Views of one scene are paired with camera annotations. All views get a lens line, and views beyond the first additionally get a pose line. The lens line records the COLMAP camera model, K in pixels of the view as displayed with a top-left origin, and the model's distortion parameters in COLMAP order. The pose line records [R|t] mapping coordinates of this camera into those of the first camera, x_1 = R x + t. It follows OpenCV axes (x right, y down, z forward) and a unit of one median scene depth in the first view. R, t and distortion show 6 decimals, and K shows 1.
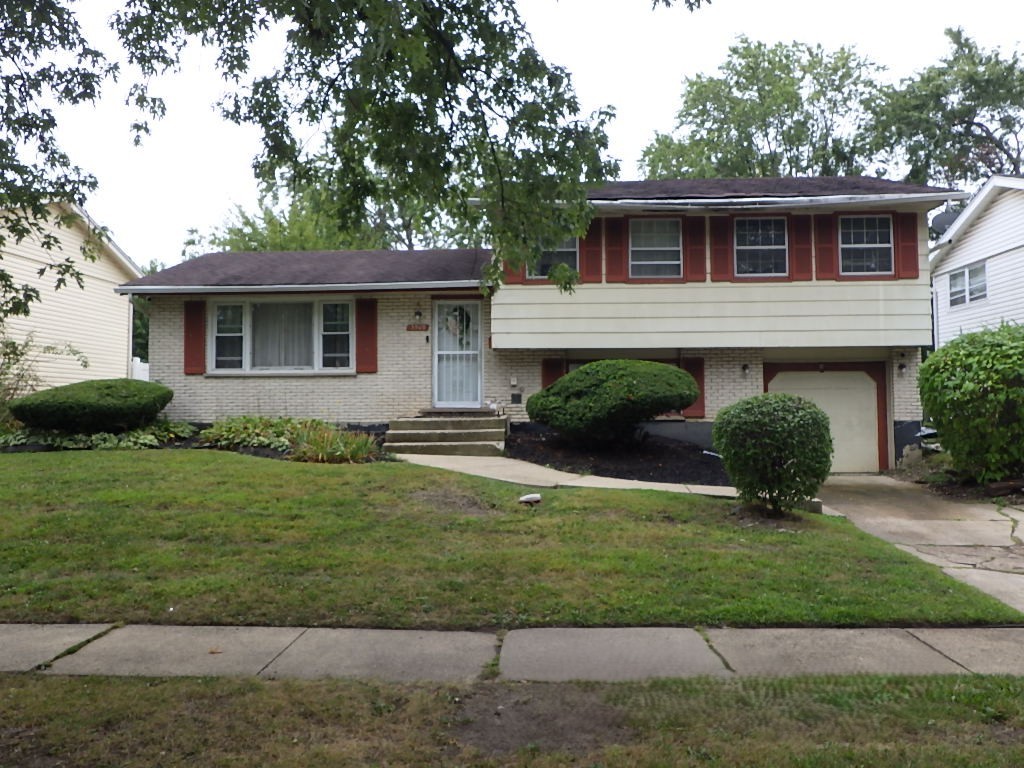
lens RADIAL K [[839.6, 0, 512.0], [0, 839.6, 384.0], [0, 0, 1]] dist [0.004762, -0.004250]
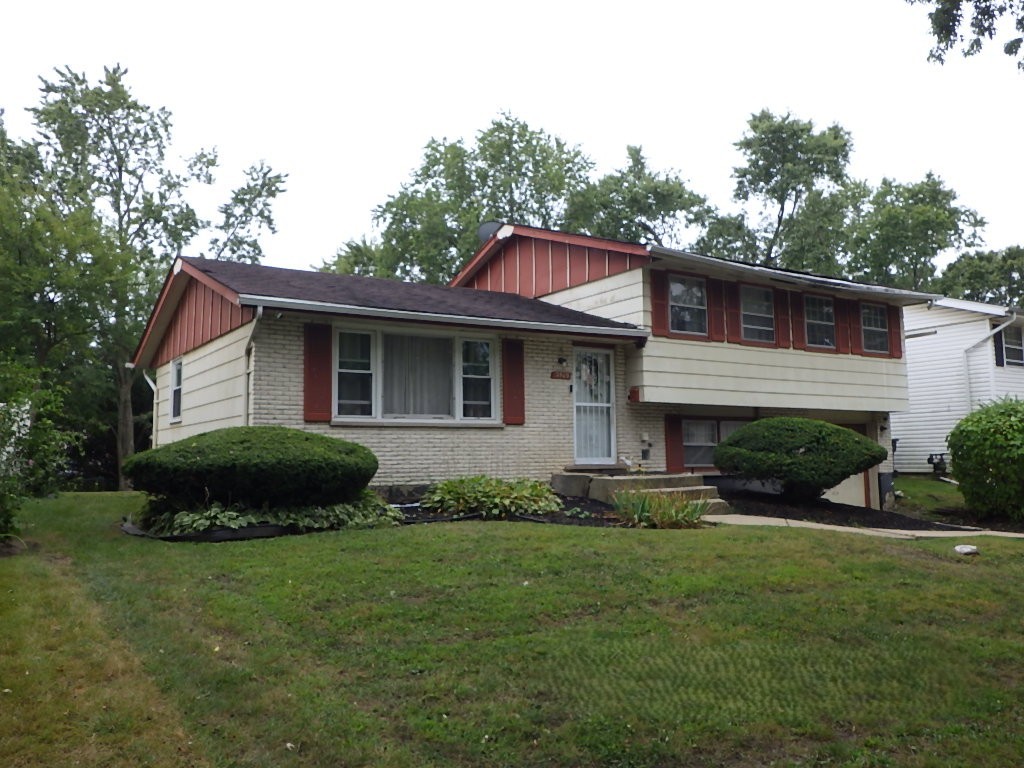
lens RADIAL K [[839.6, 0, 512.0], [0, 839.6, 384.0], [0, 0, 1]] dist [0.004762, -0.004250]
pose [[0.818500, 0.047629, 0.572529, -0.675802], [-0.009967, 0.997585, -0.068741, 0.004372], [-0.574421, 0.050558, 0.816997, 0.297033]]
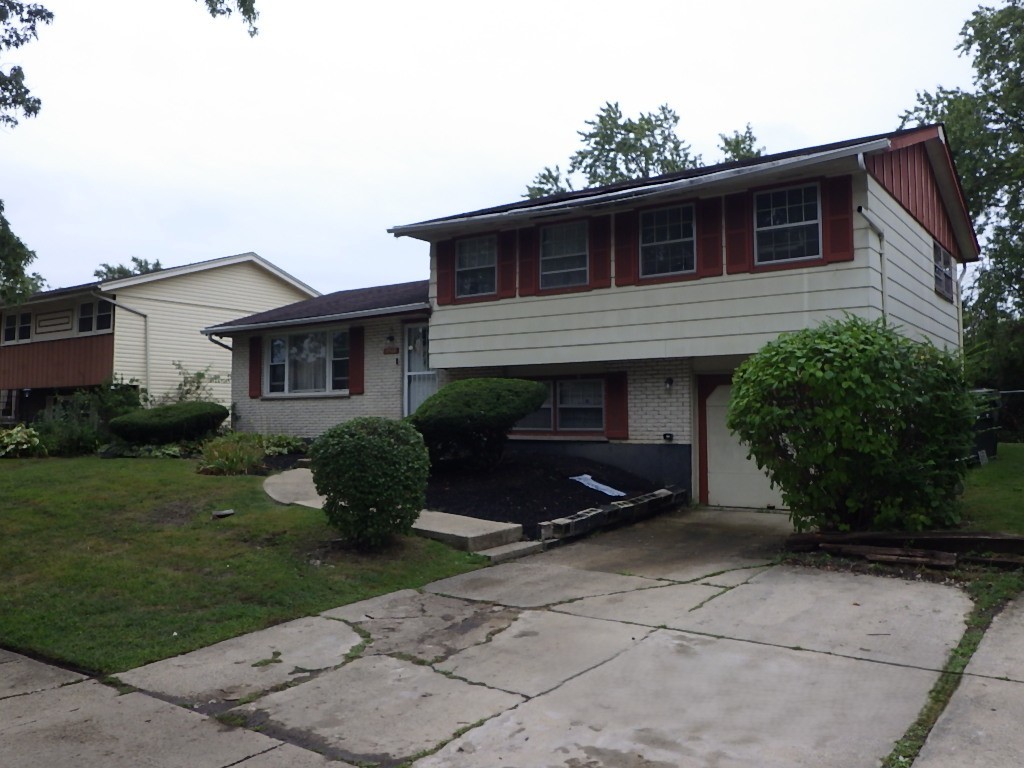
lens RADIAL K [[854.0, 0, 517.2], [0, 854.0, 381.5], [0, 0, 1]] dist [0.003338, -0.005857]
pose [[0.839958, -0.023356, -0.542148, 0.615595], [0.014691, 0.999686, -0.020305, -0.003950], [0.542452, 0.009091, 0.840038, 0.174943]]
